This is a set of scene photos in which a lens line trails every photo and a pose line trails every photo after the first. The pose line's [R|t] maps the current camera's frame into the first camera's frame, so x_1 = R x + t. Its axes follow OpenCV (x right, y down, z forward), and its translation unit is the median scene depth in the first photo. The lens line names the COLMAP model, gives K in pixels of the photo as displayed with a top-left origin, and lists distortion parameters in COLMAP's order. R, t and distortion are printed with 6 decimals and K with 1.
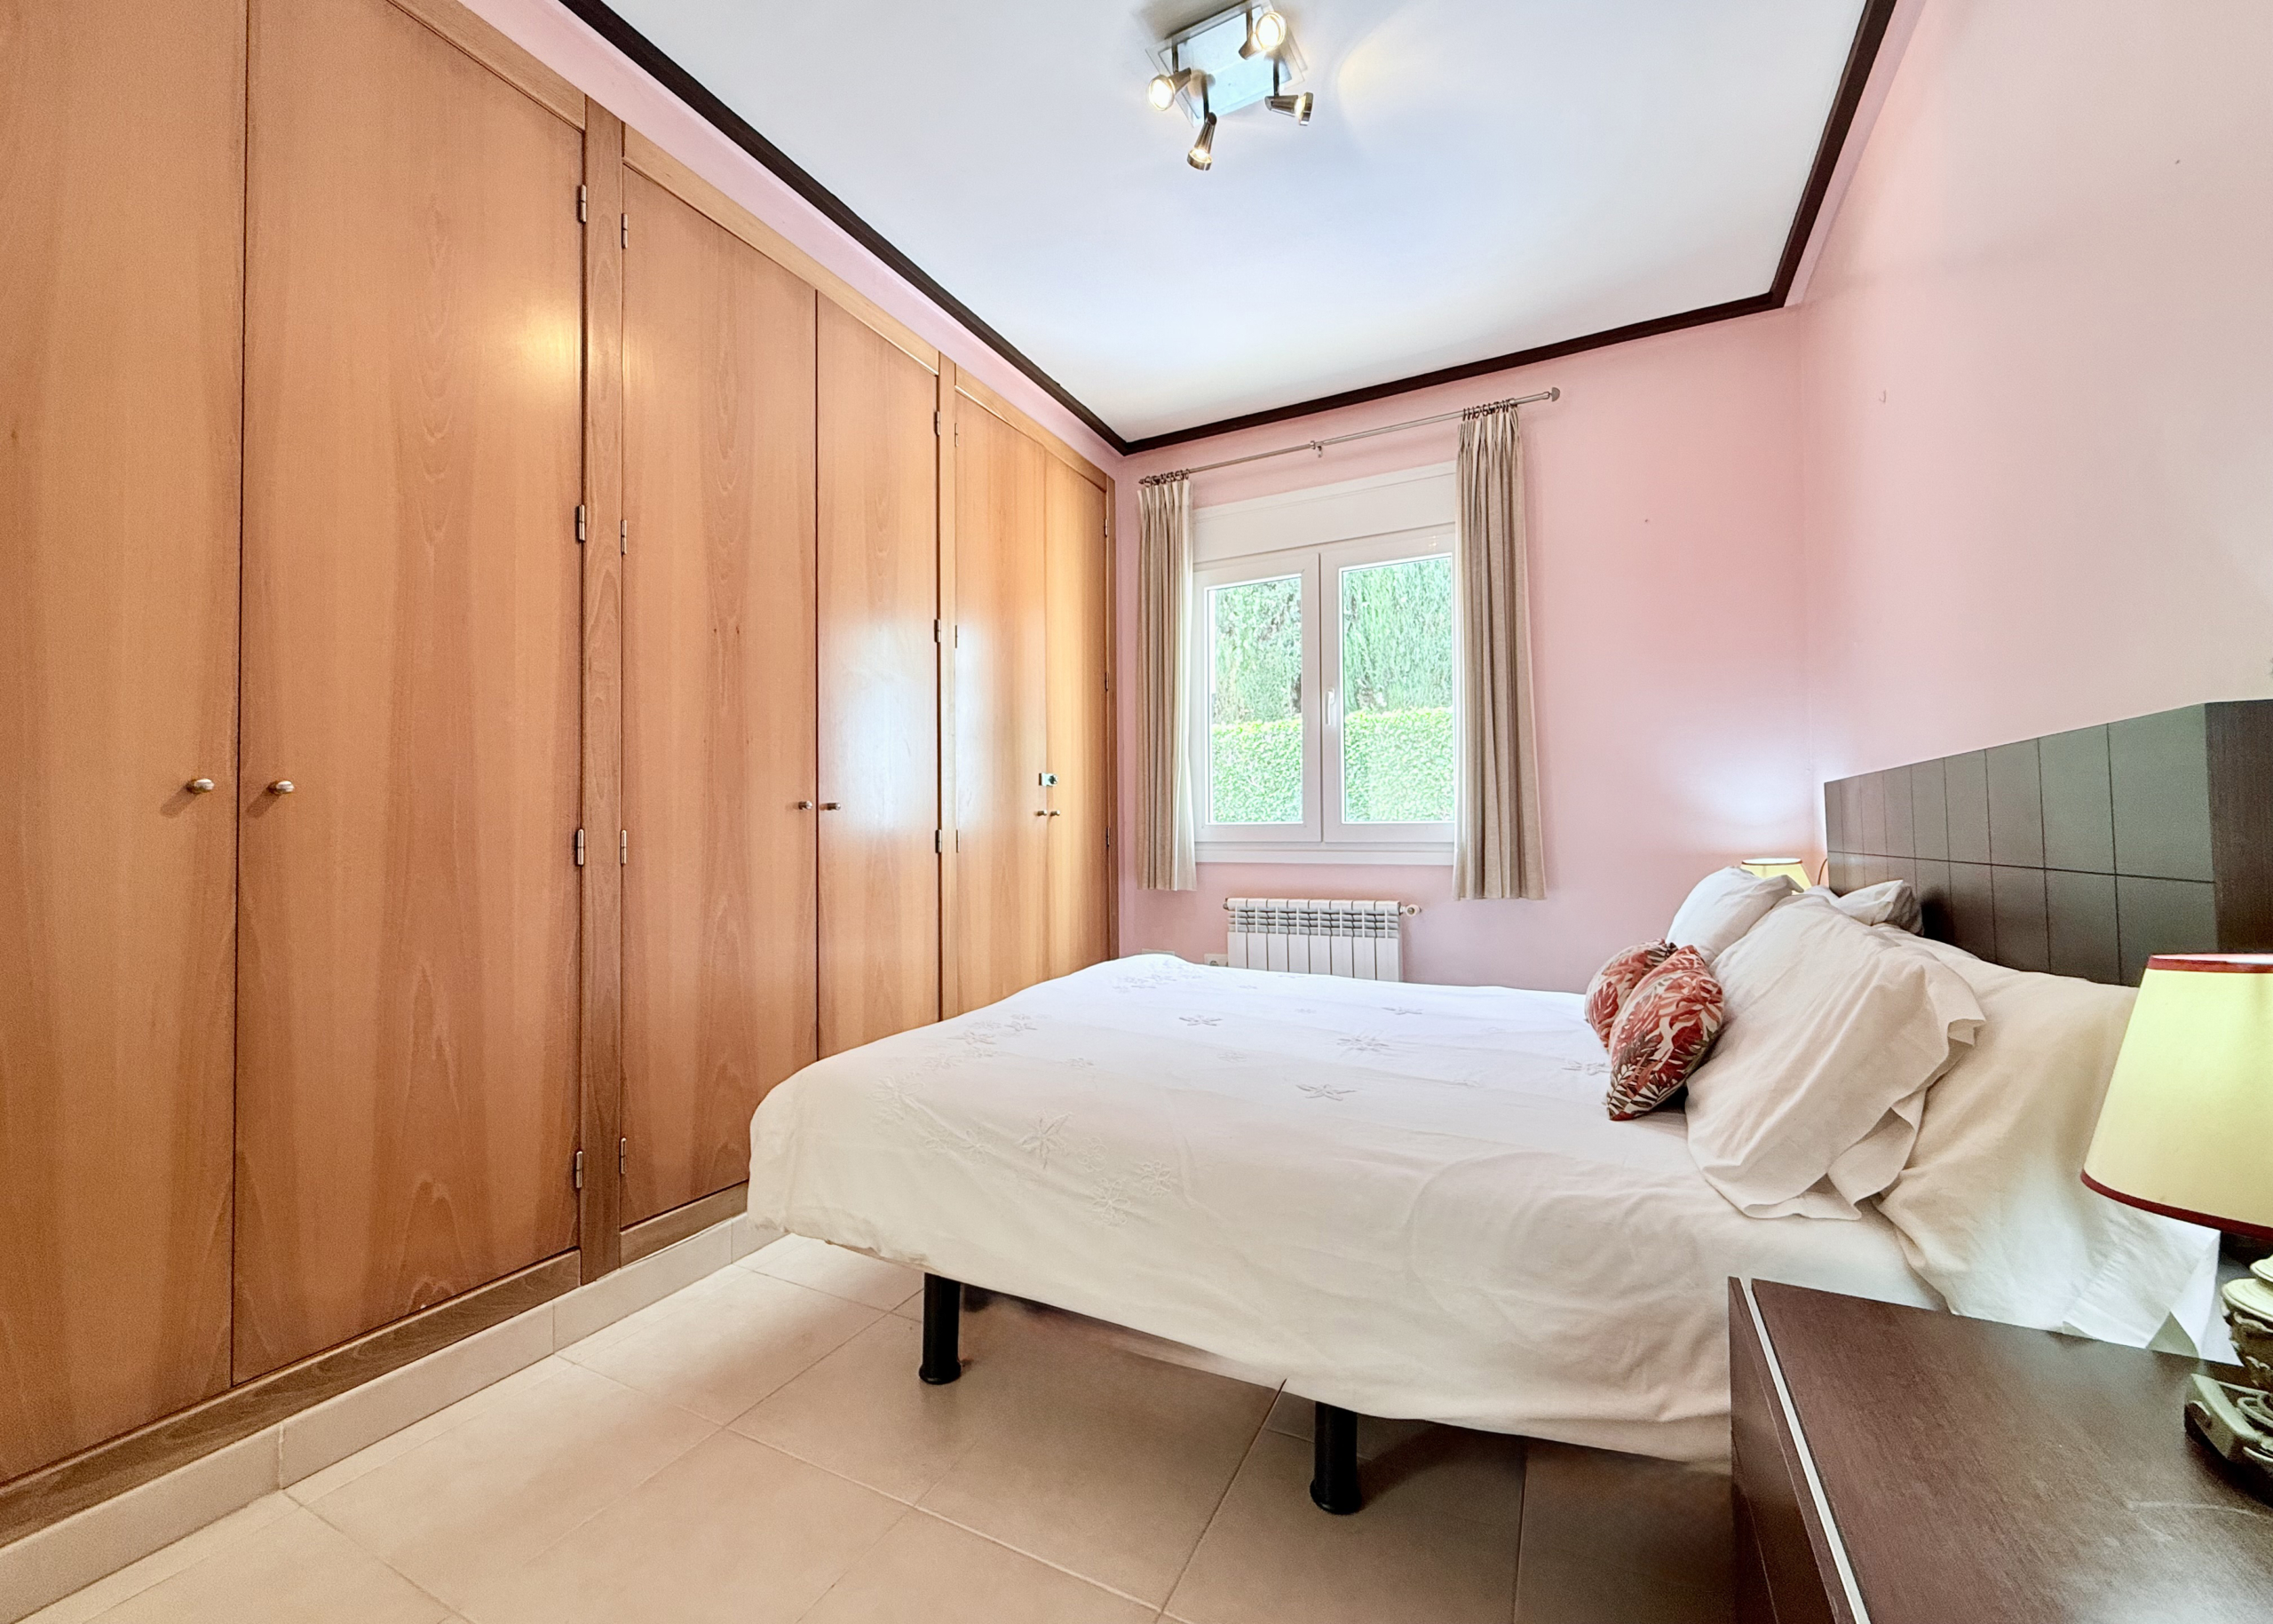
lens RADIAL K [[911.6, 0, 1128.0], [0, 911.6, 810.0], [0, 0, 1]] dist [0.001751, 0.000119]
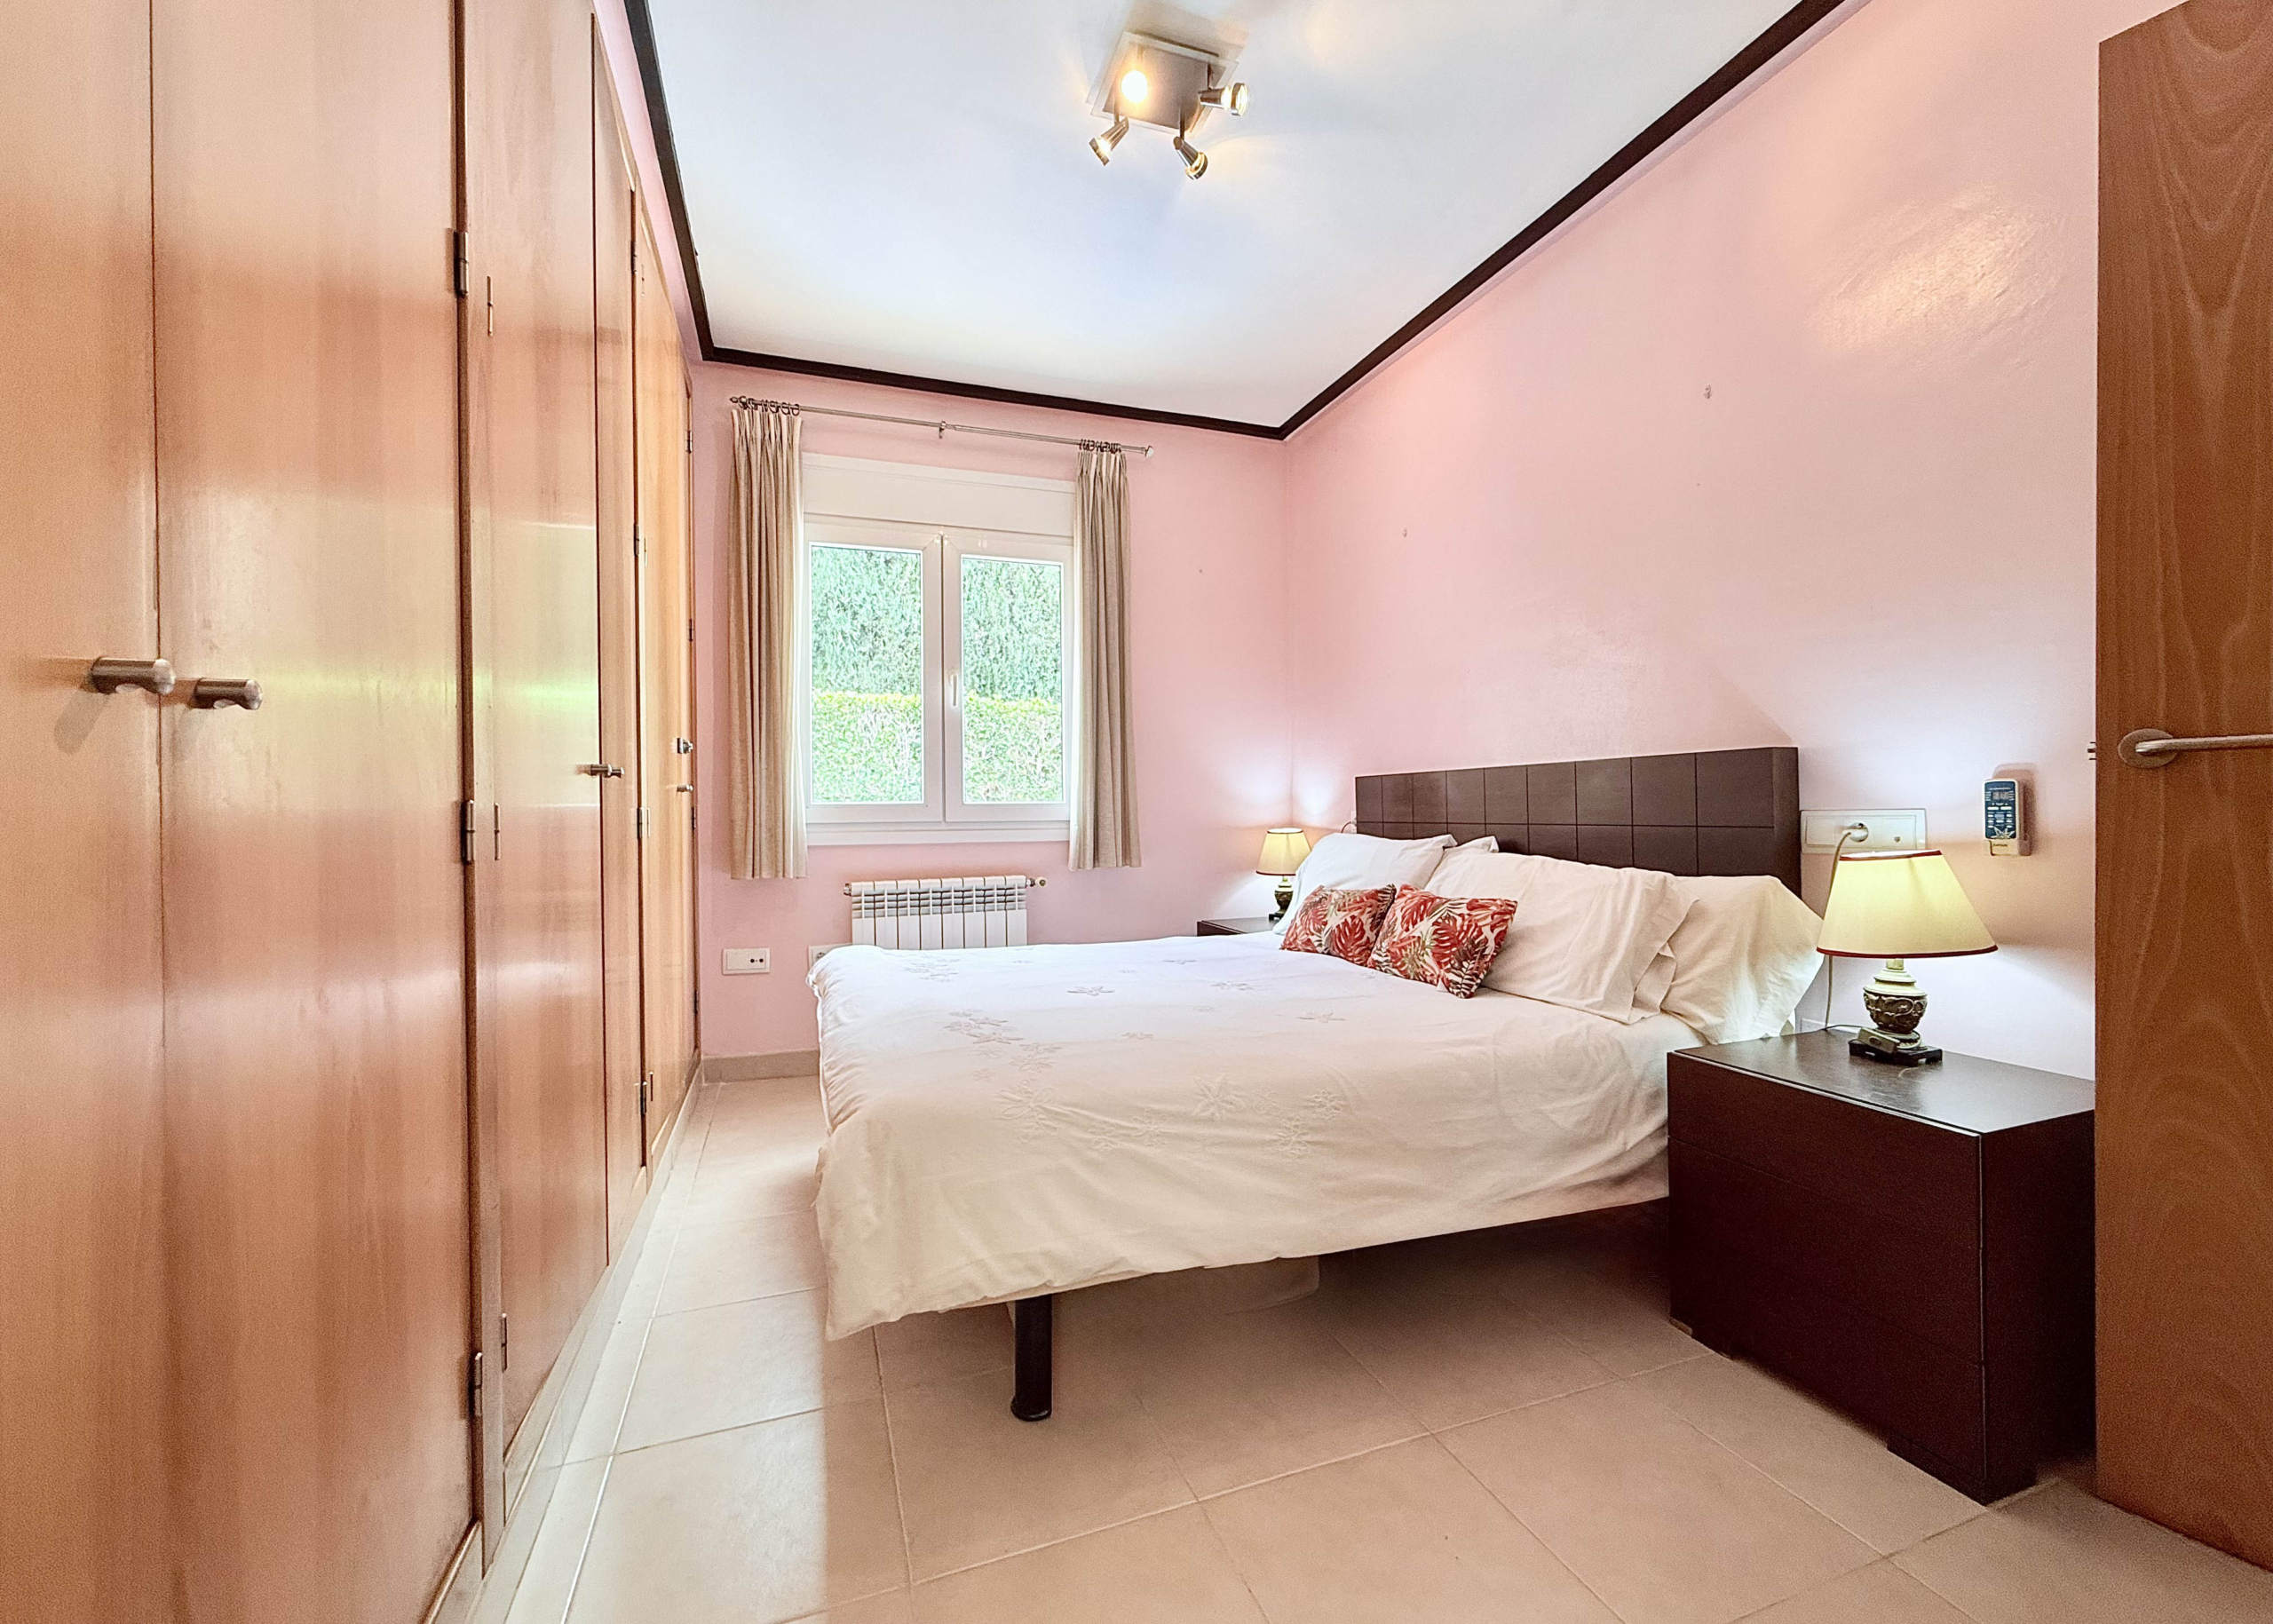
lens RADIAL K [[911.6, 0, 1130.6], [0, 911.6, 810.6], [0, 0, 1]] dist [0.001751, 0.000119]
pose [[0.681578, -0.000571, 0.731745, -0.432013], [-0.012341, 0.999848, 0.012275, 0.008530], [-0.731641, -0.017397, 0.681468, 0.176407]]
